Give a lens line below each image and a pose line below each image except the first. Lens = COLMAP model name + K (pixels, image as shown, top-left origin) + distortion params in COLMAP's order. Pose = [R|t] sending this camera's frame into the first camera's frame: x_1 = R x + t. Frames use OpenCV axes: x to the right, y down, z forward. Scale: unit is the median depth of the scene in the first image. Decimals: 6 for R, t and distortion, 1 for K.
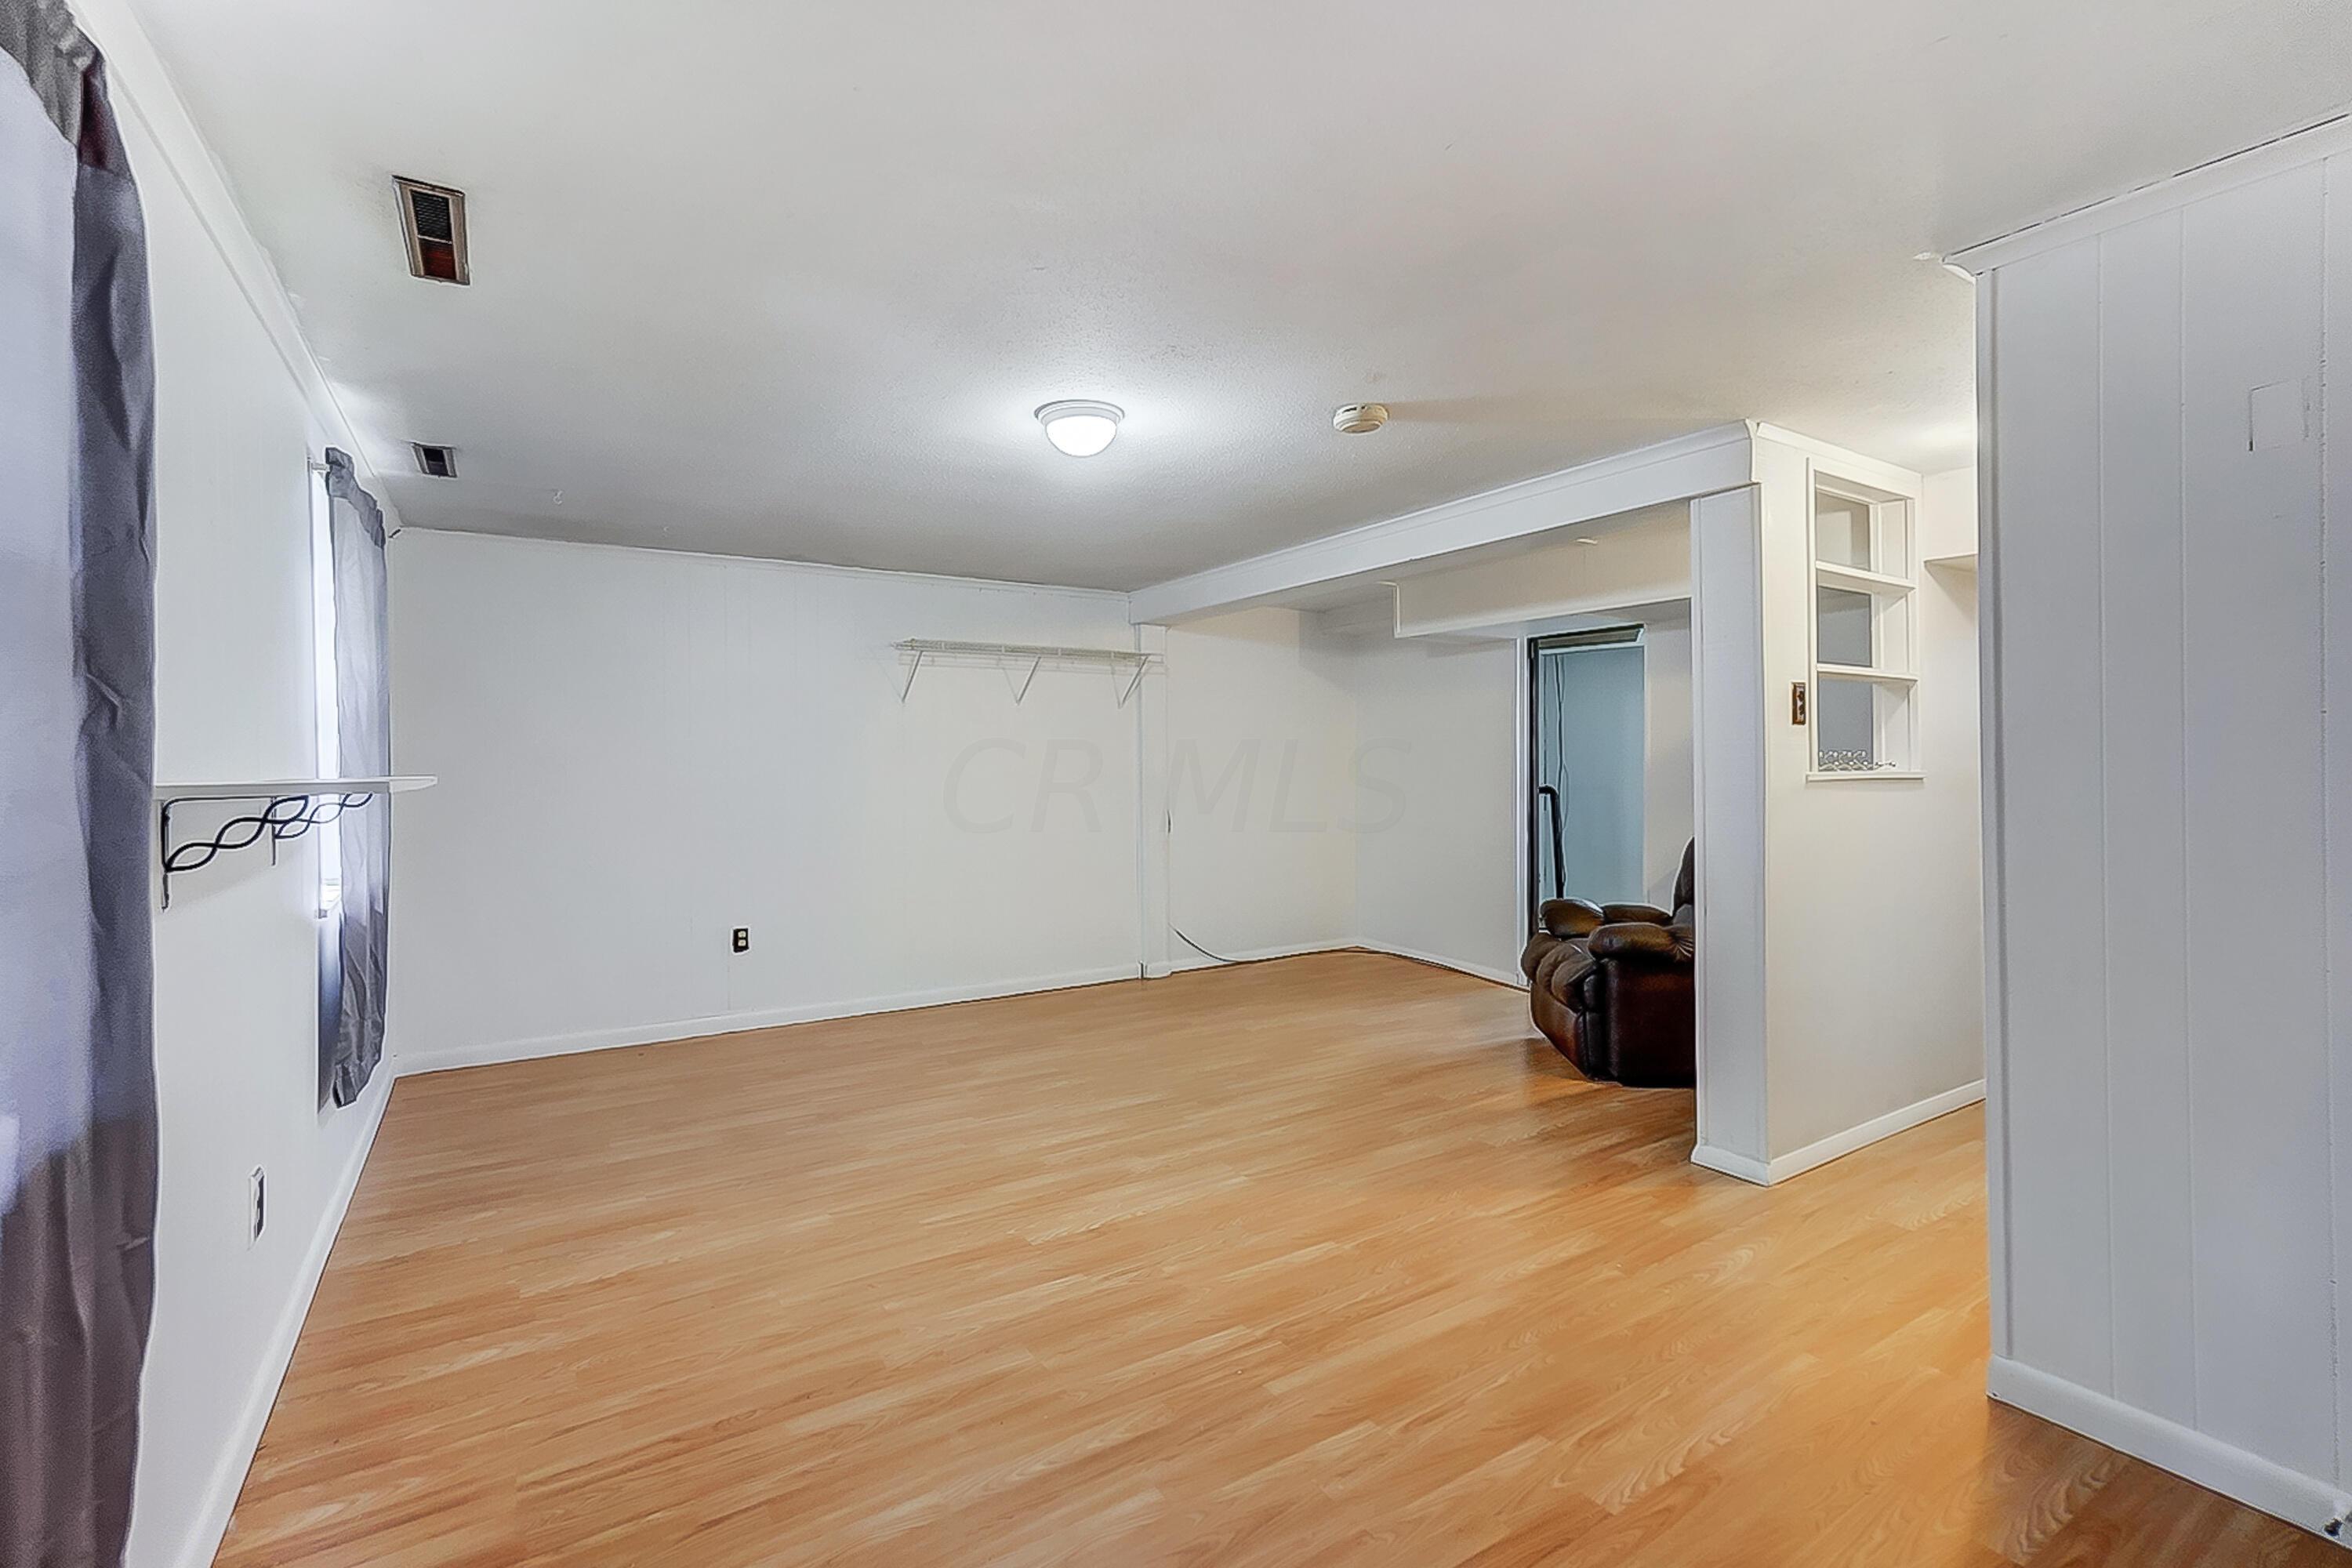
lens RADIAL K [[1041.3, 0, 1166.8], [0, 1041.3, 752.4], [0, 0, 1]] dist [-0.010110, 0.009593]
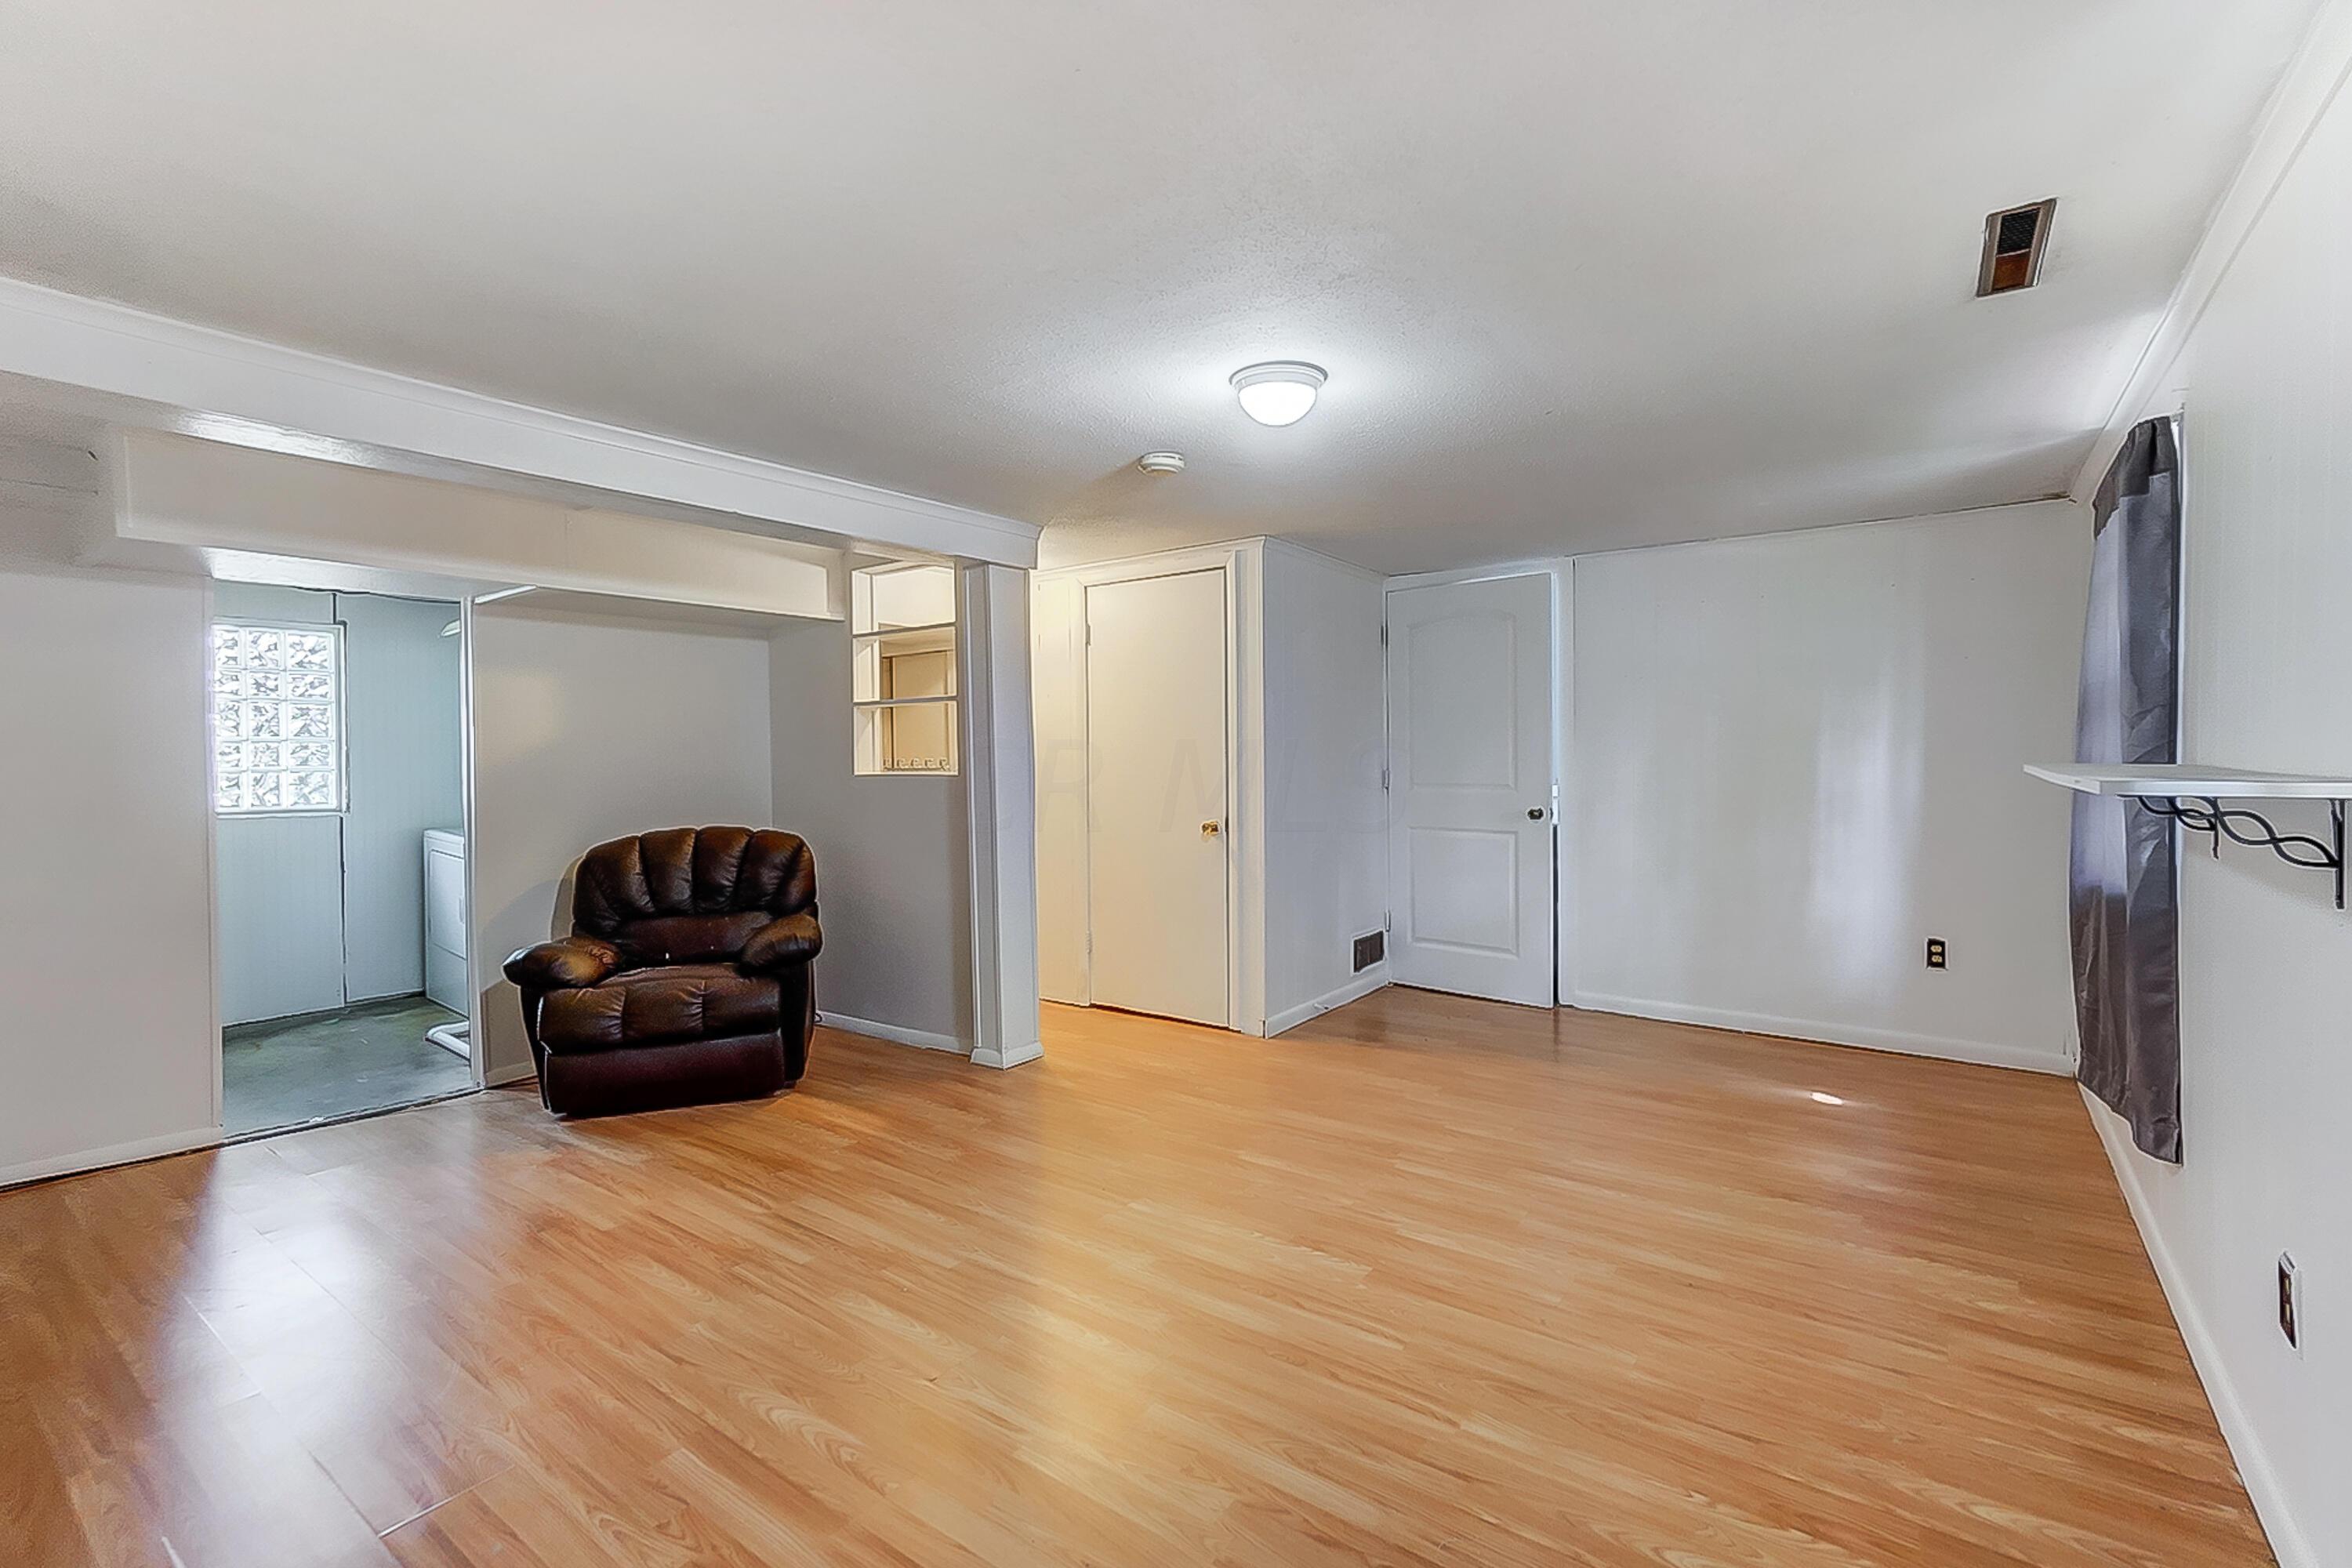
lens RADIAL K [[1041.3, 0, 1173.6], [0, 1041.3, 756.0], [0, 0, 1]] dist [-0.010110, 0.009593]
pose [[-0.361768, 0.011764, 0.932194, -0.932463], [0.006746, 0.999927, -0.010001, 0.014527], [-0.932244, 0.002671, -0.361821, 1.478872]]
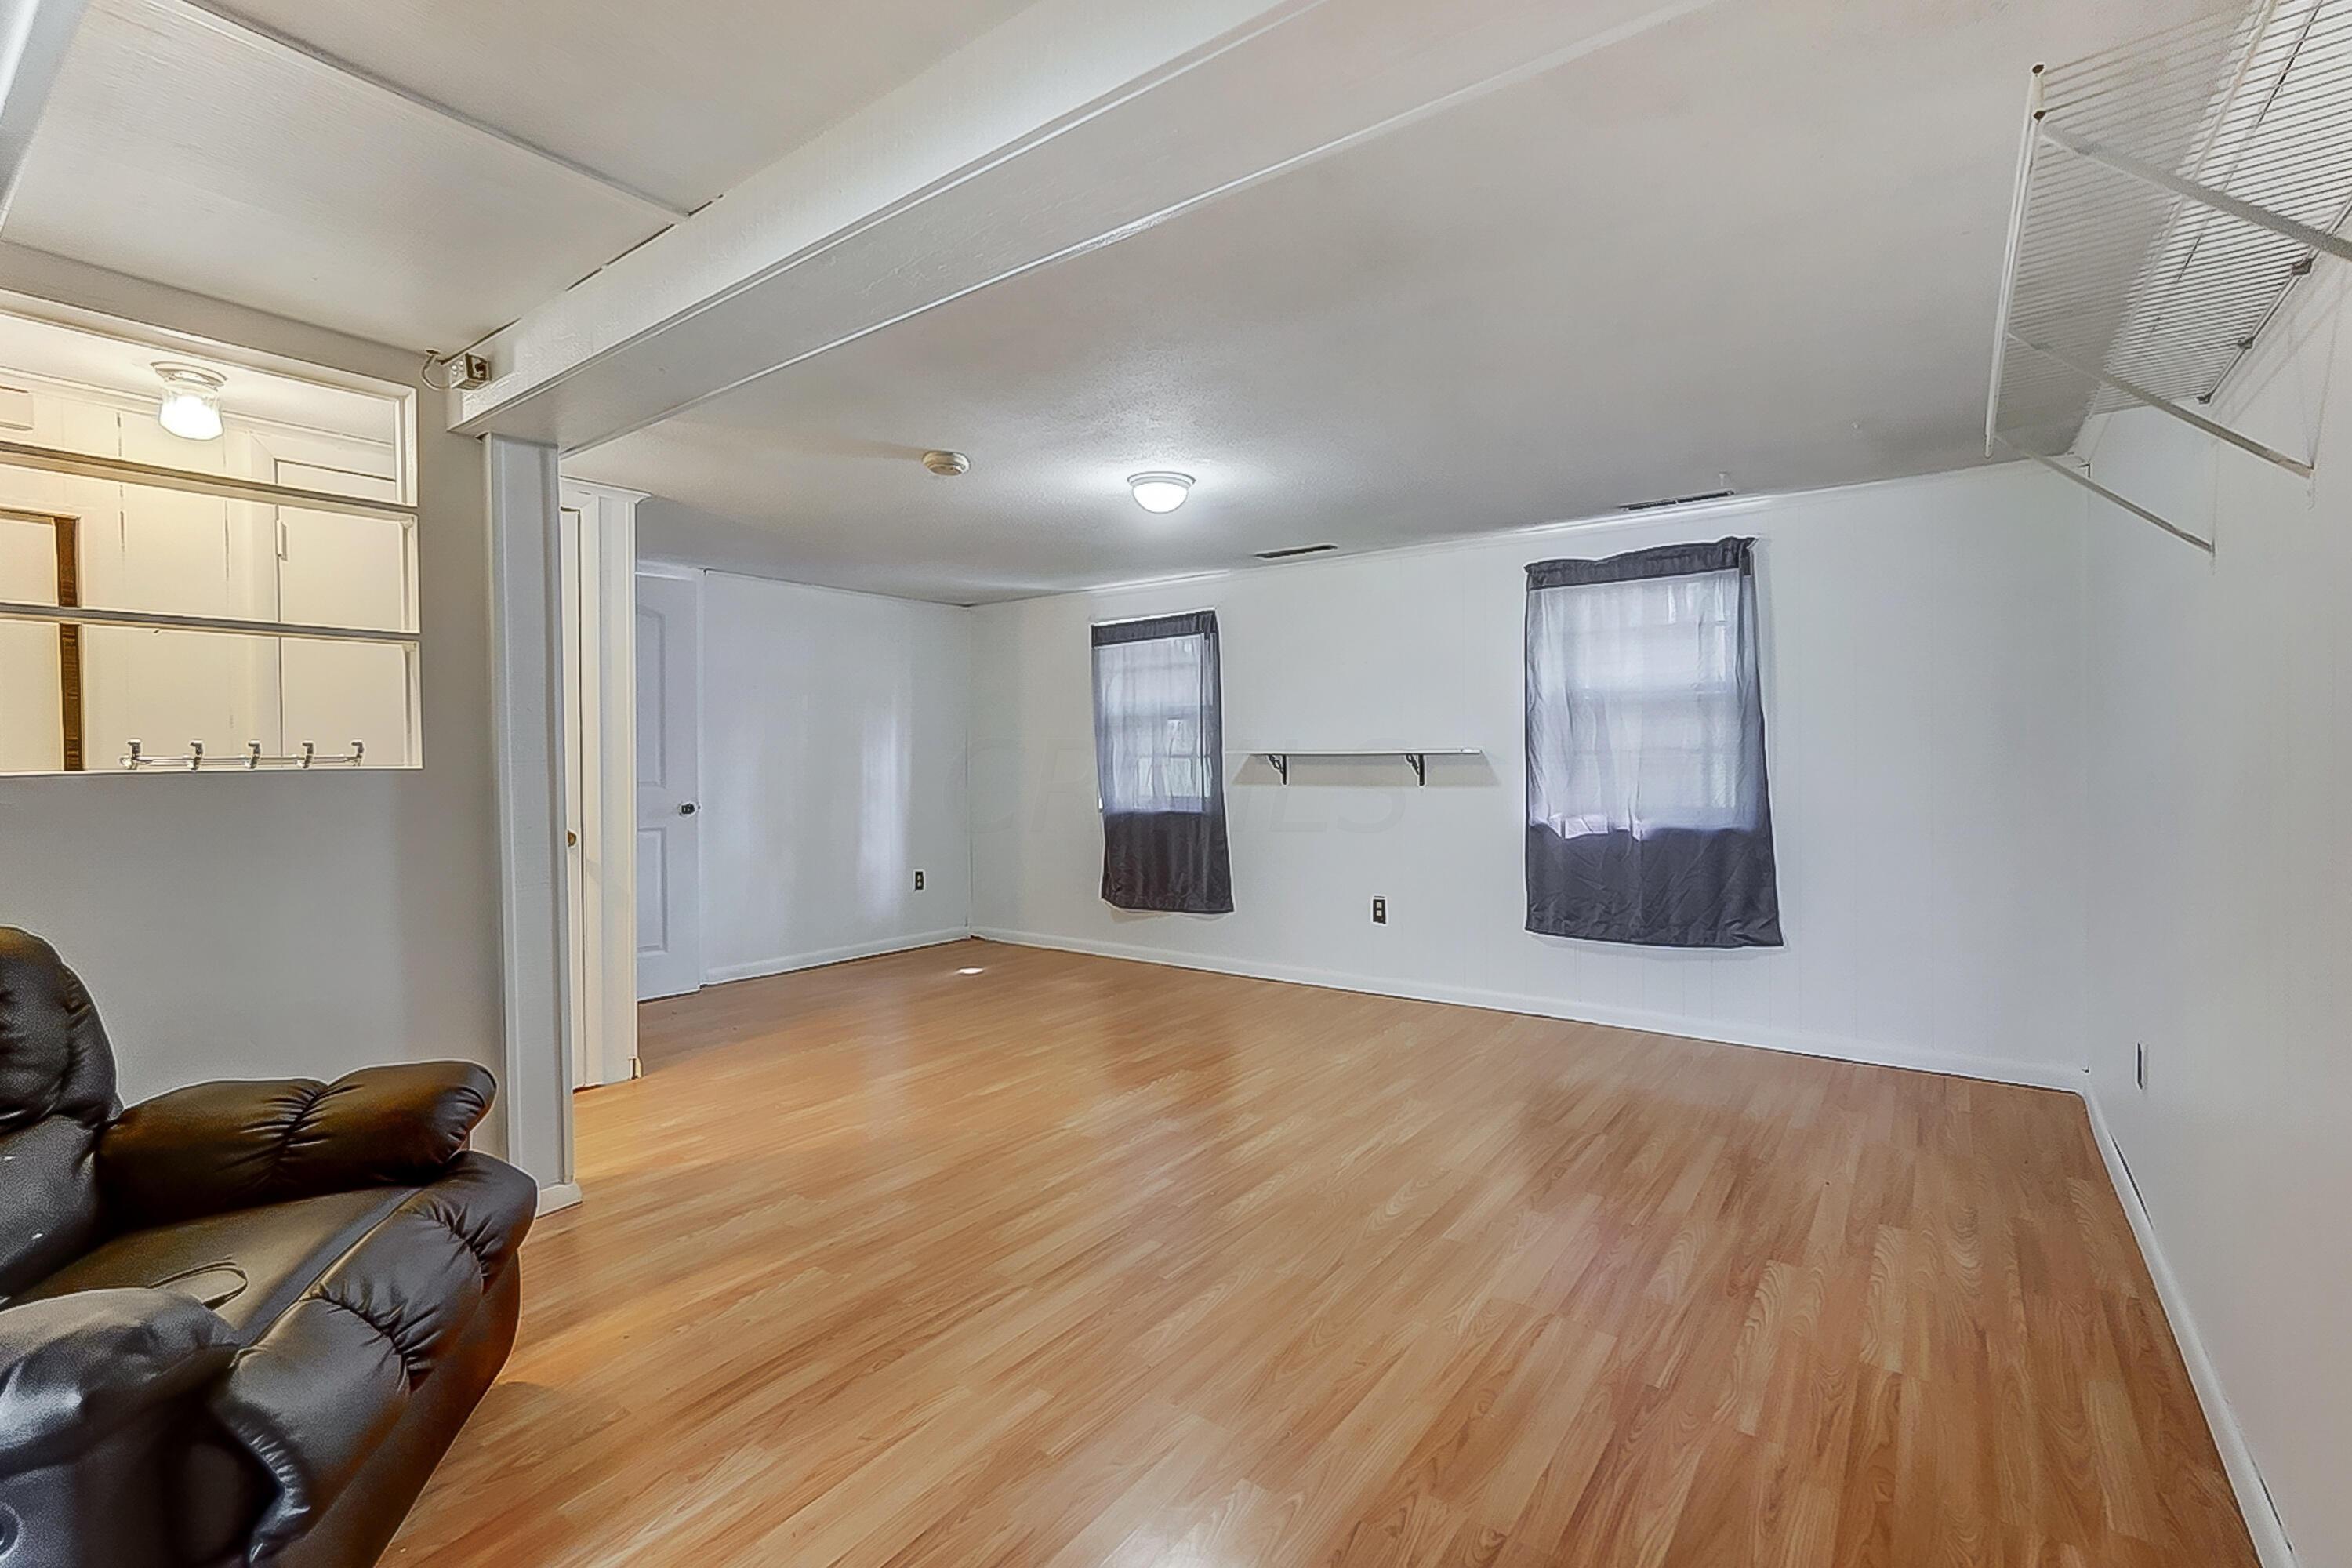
lens RADIAL K [[1041.3, 0, 1164.2], [0, 1041.3, 769.3], [0, 0, 1]] dist [-0.010110, 0.009593]
pose [[-0.935929, 0.022583, -0.351464, 0.398207], [0.021002, 0.999745, 0.008312, 0.031905], [0.351562, 0.000398, -0.936165, 2.329087]]
